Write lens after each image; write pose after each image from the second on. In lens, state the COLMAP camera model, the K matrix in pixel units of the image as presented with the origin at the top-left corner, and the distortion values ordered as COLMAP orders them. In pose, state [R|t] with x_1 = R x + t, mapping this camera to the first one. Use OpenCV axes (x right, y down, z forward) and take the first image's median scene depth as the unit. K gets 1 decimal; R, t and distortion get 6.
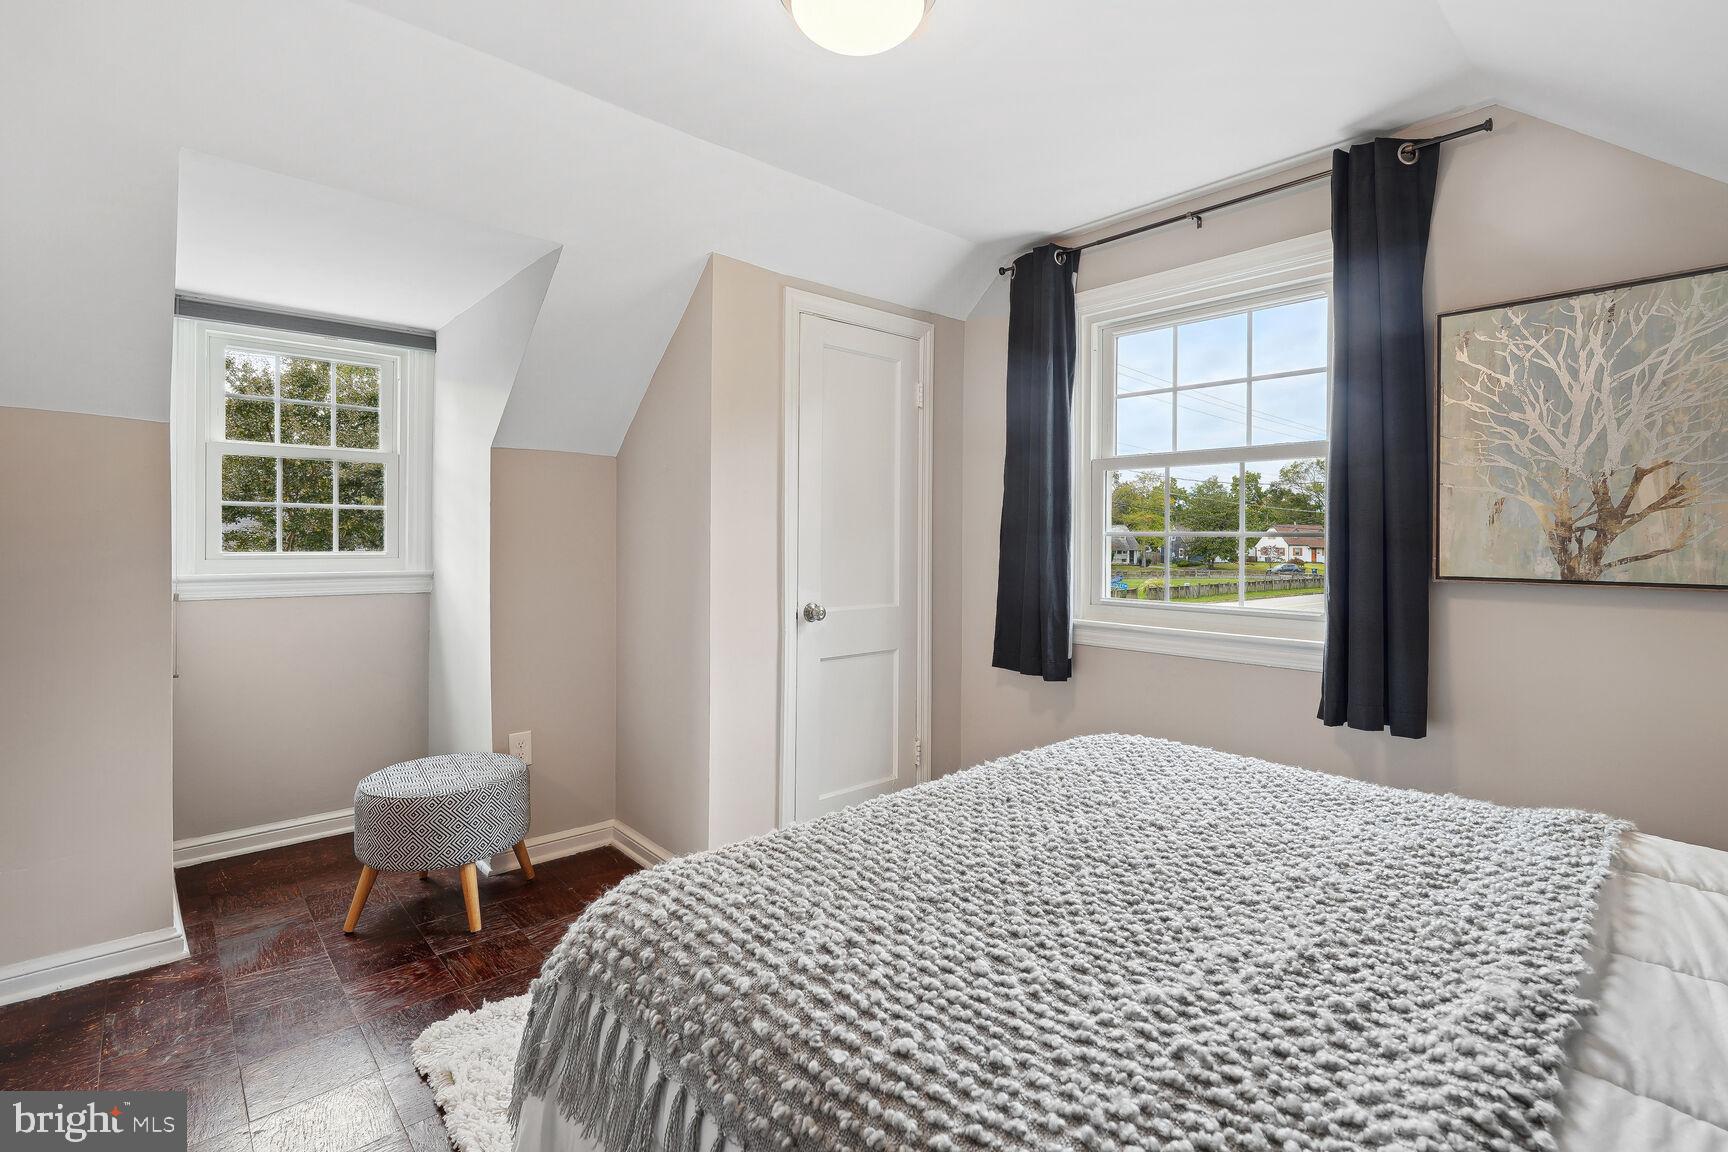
lens RADIAL K [[803.3, 0, 864.4], [0, 803.3, 539.7], [0, 0, 1]] dist [-0.000464, 0.000073]
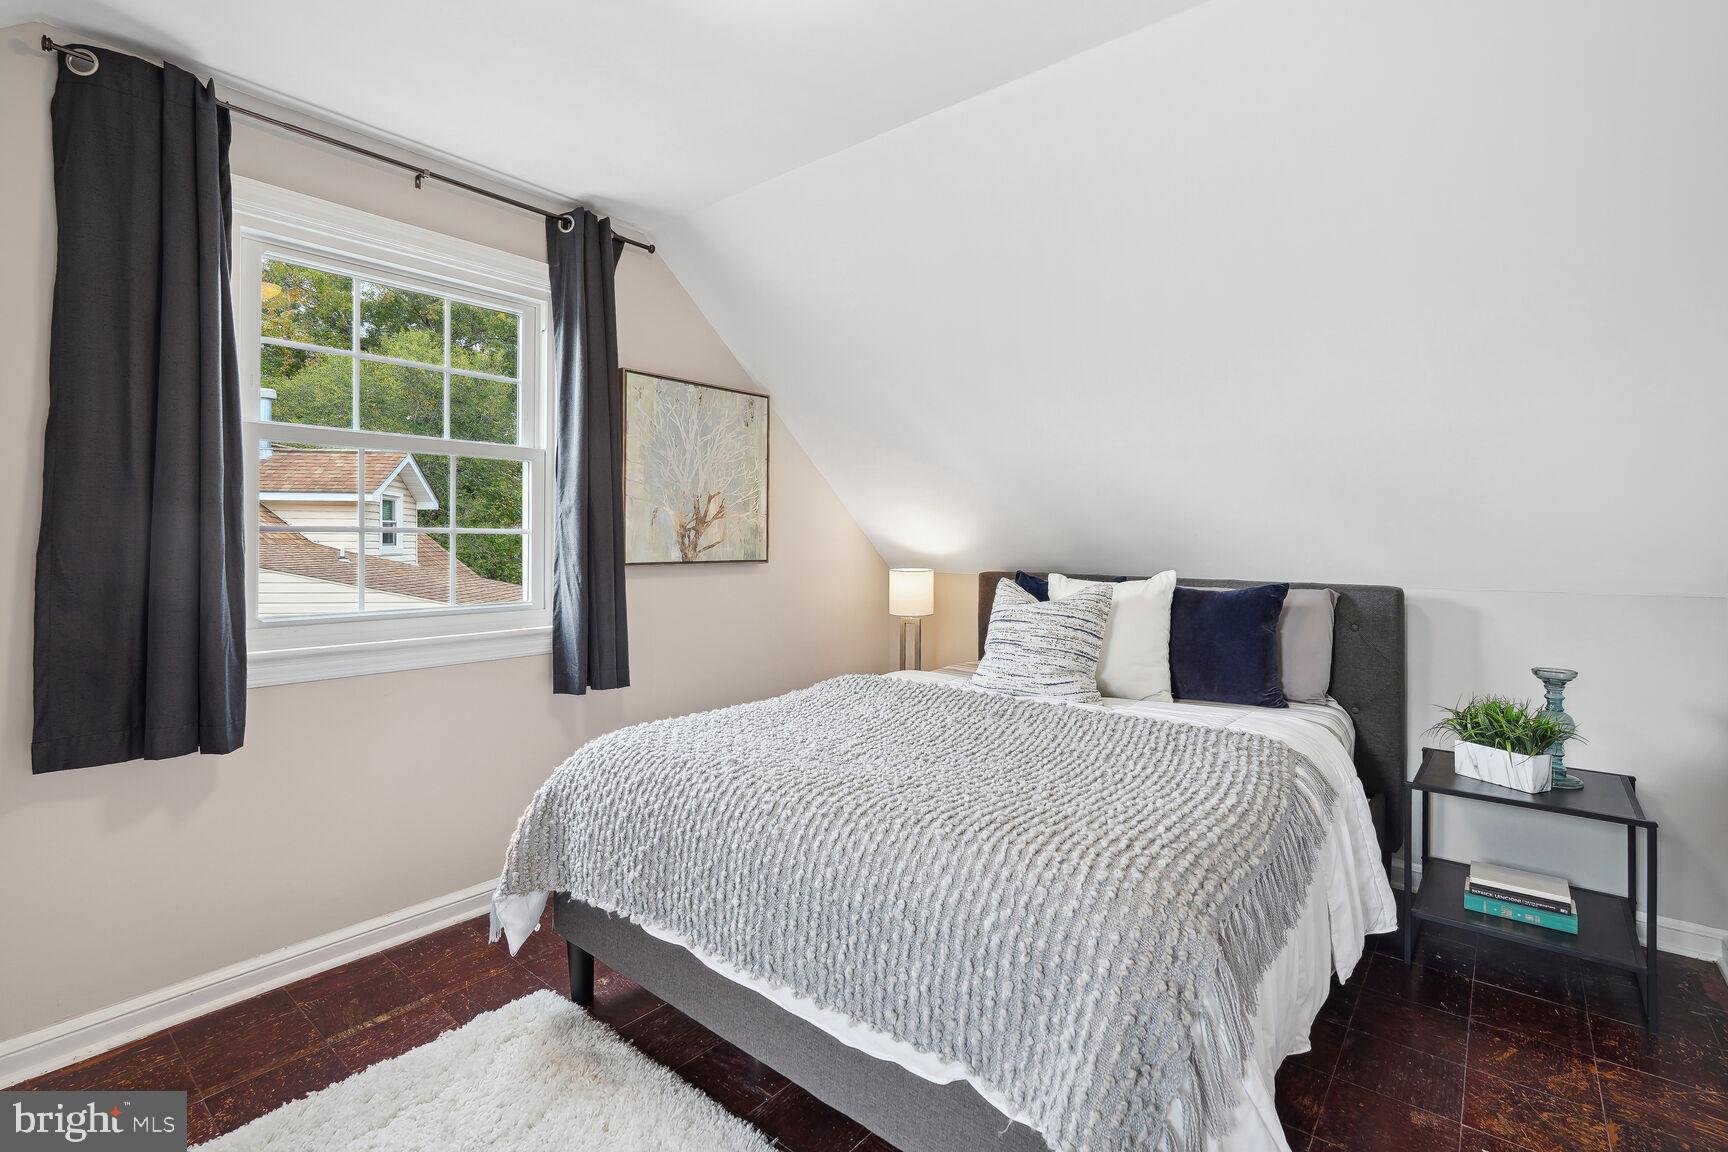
lens RADIAL K [[803.3, 0, 864.4], [0, 803.3, 539.7], [0, 0, 1]] dist [-0.000464, 0.000073]
pose [[-0.136630, -0.002670, 0.990618, -0.742830], [-0.001267, 0.999996, 0.002520, 0.002741], [-0.990621, -0.000911, -0.136633, 0.863666]]
